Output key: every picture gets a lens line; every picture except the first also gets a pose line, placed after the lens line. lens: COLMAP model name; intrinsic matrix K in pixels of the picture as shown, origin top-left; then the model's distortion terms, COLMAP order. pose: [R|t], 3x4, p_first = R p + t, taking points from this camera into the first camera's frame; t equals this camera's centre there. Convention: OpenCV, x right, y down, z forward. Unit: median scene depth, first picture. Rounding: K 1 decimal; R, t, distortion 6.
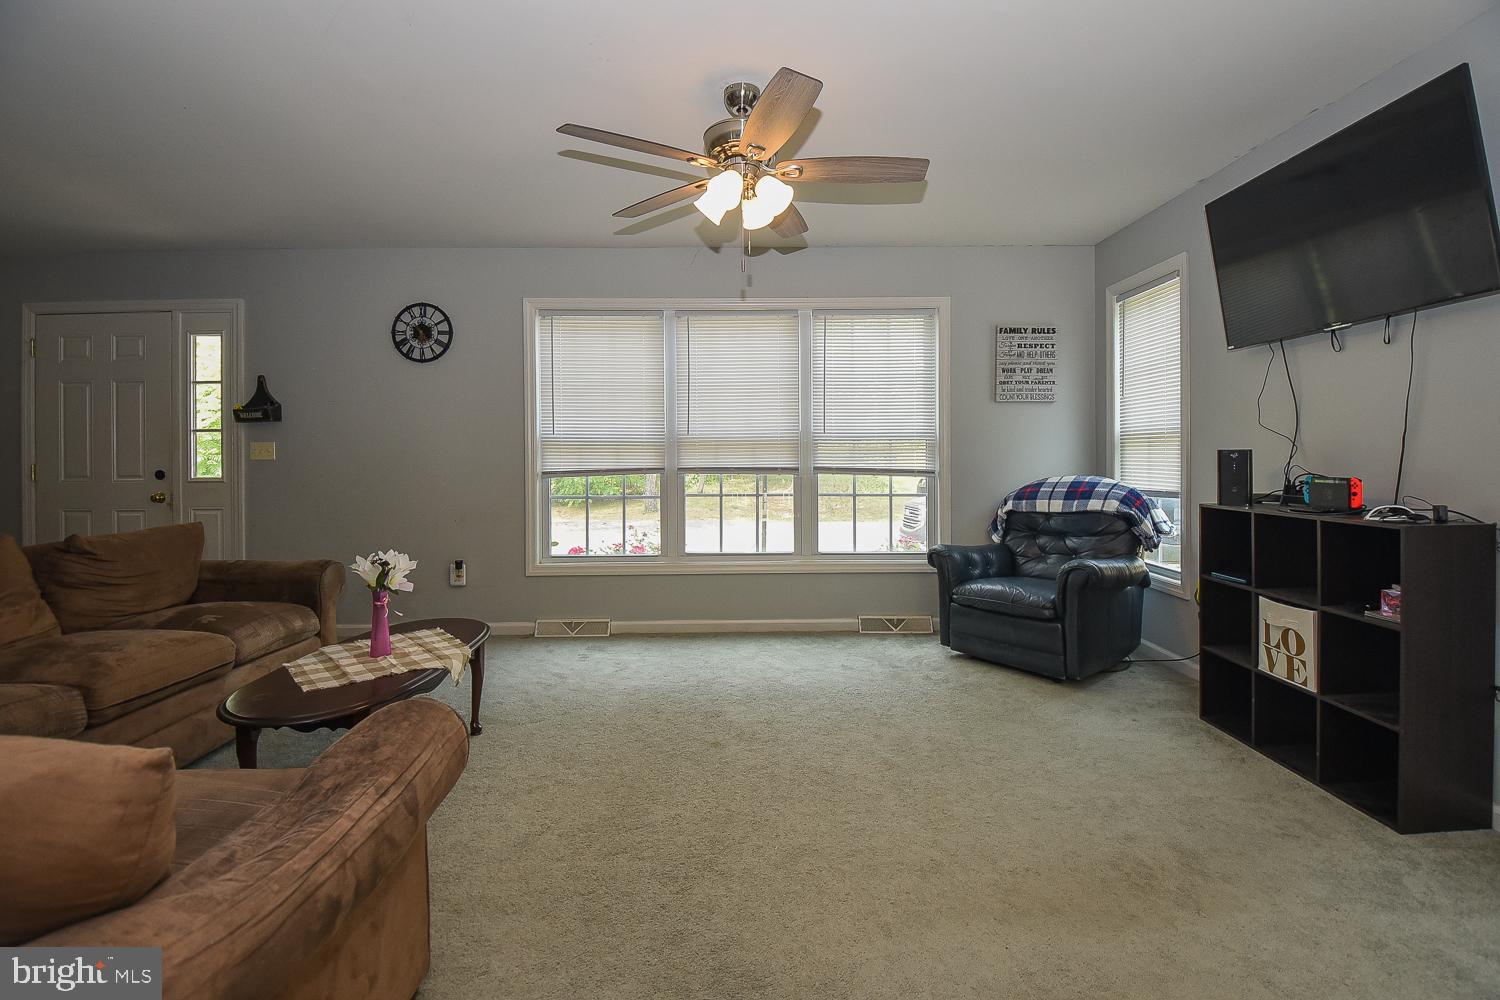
lens RADIAL K [[670.9, 0, 752.8], [0, 670.9, 460.5], [0, 0, 1]] dist [0.007002, -0.019136]
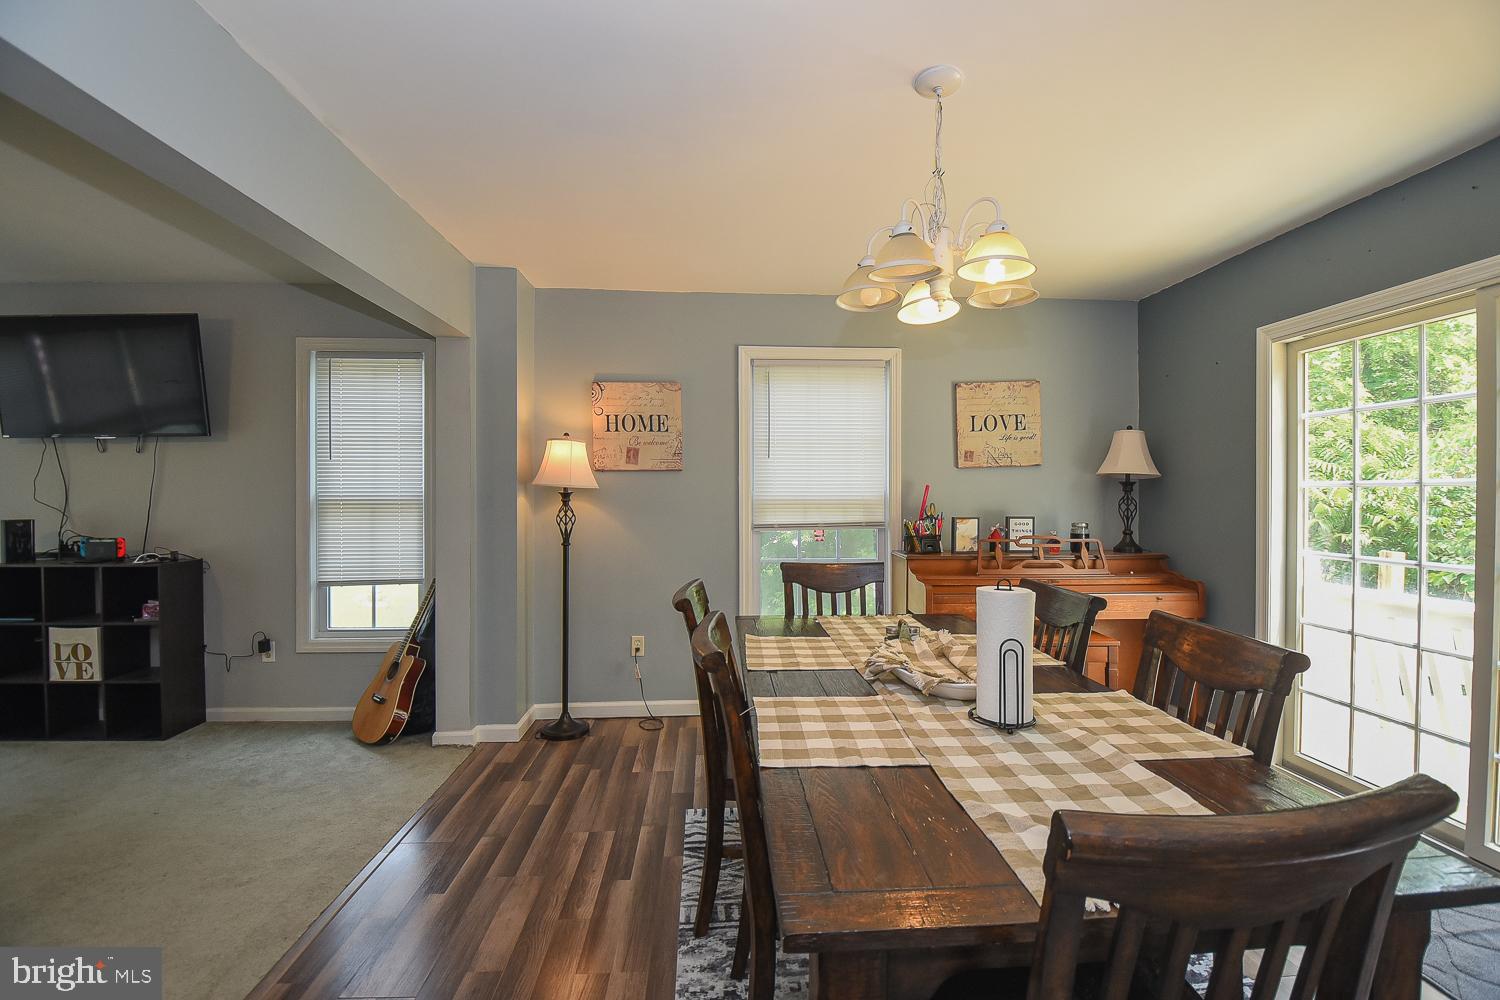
lens RADIAL K [[670.9, 0, 749.0], [0, 670.9, 497.8], [0, 0, 1]] dist [0.007002, -0.019136]
pose [[-0.058250, 0.003547, 0.998296, -0.405006], [0.010847, 0.999937, -0.002920, -0.025634], [-0.998243, 0.010659, -0.058285, -0.212177]]
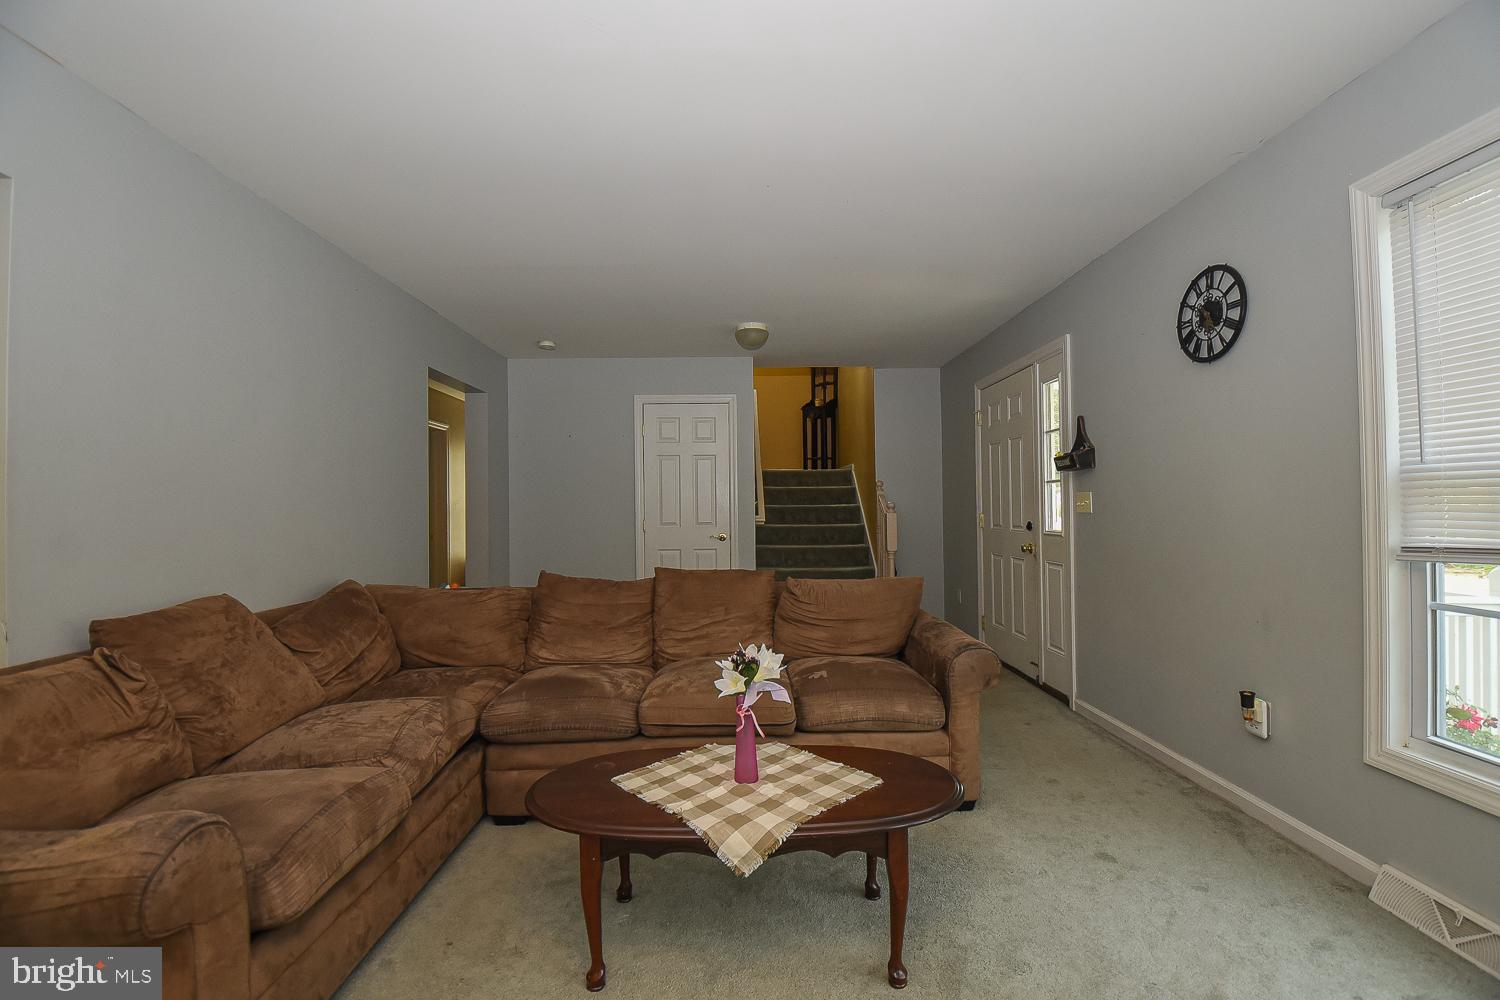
lens RADIAL K [[670.9, 0, 761.9], [0, 670.9, 498.5], [0, 0, 1]] dist [0.007002, -0.019136]
pose [[0.024330, -0.006037, -0.999686, 0.127263], [0.005905, 0.999965, -0.005895, -0.016394], [0.999687, -0.005760, 0.024365, 0.566349]]
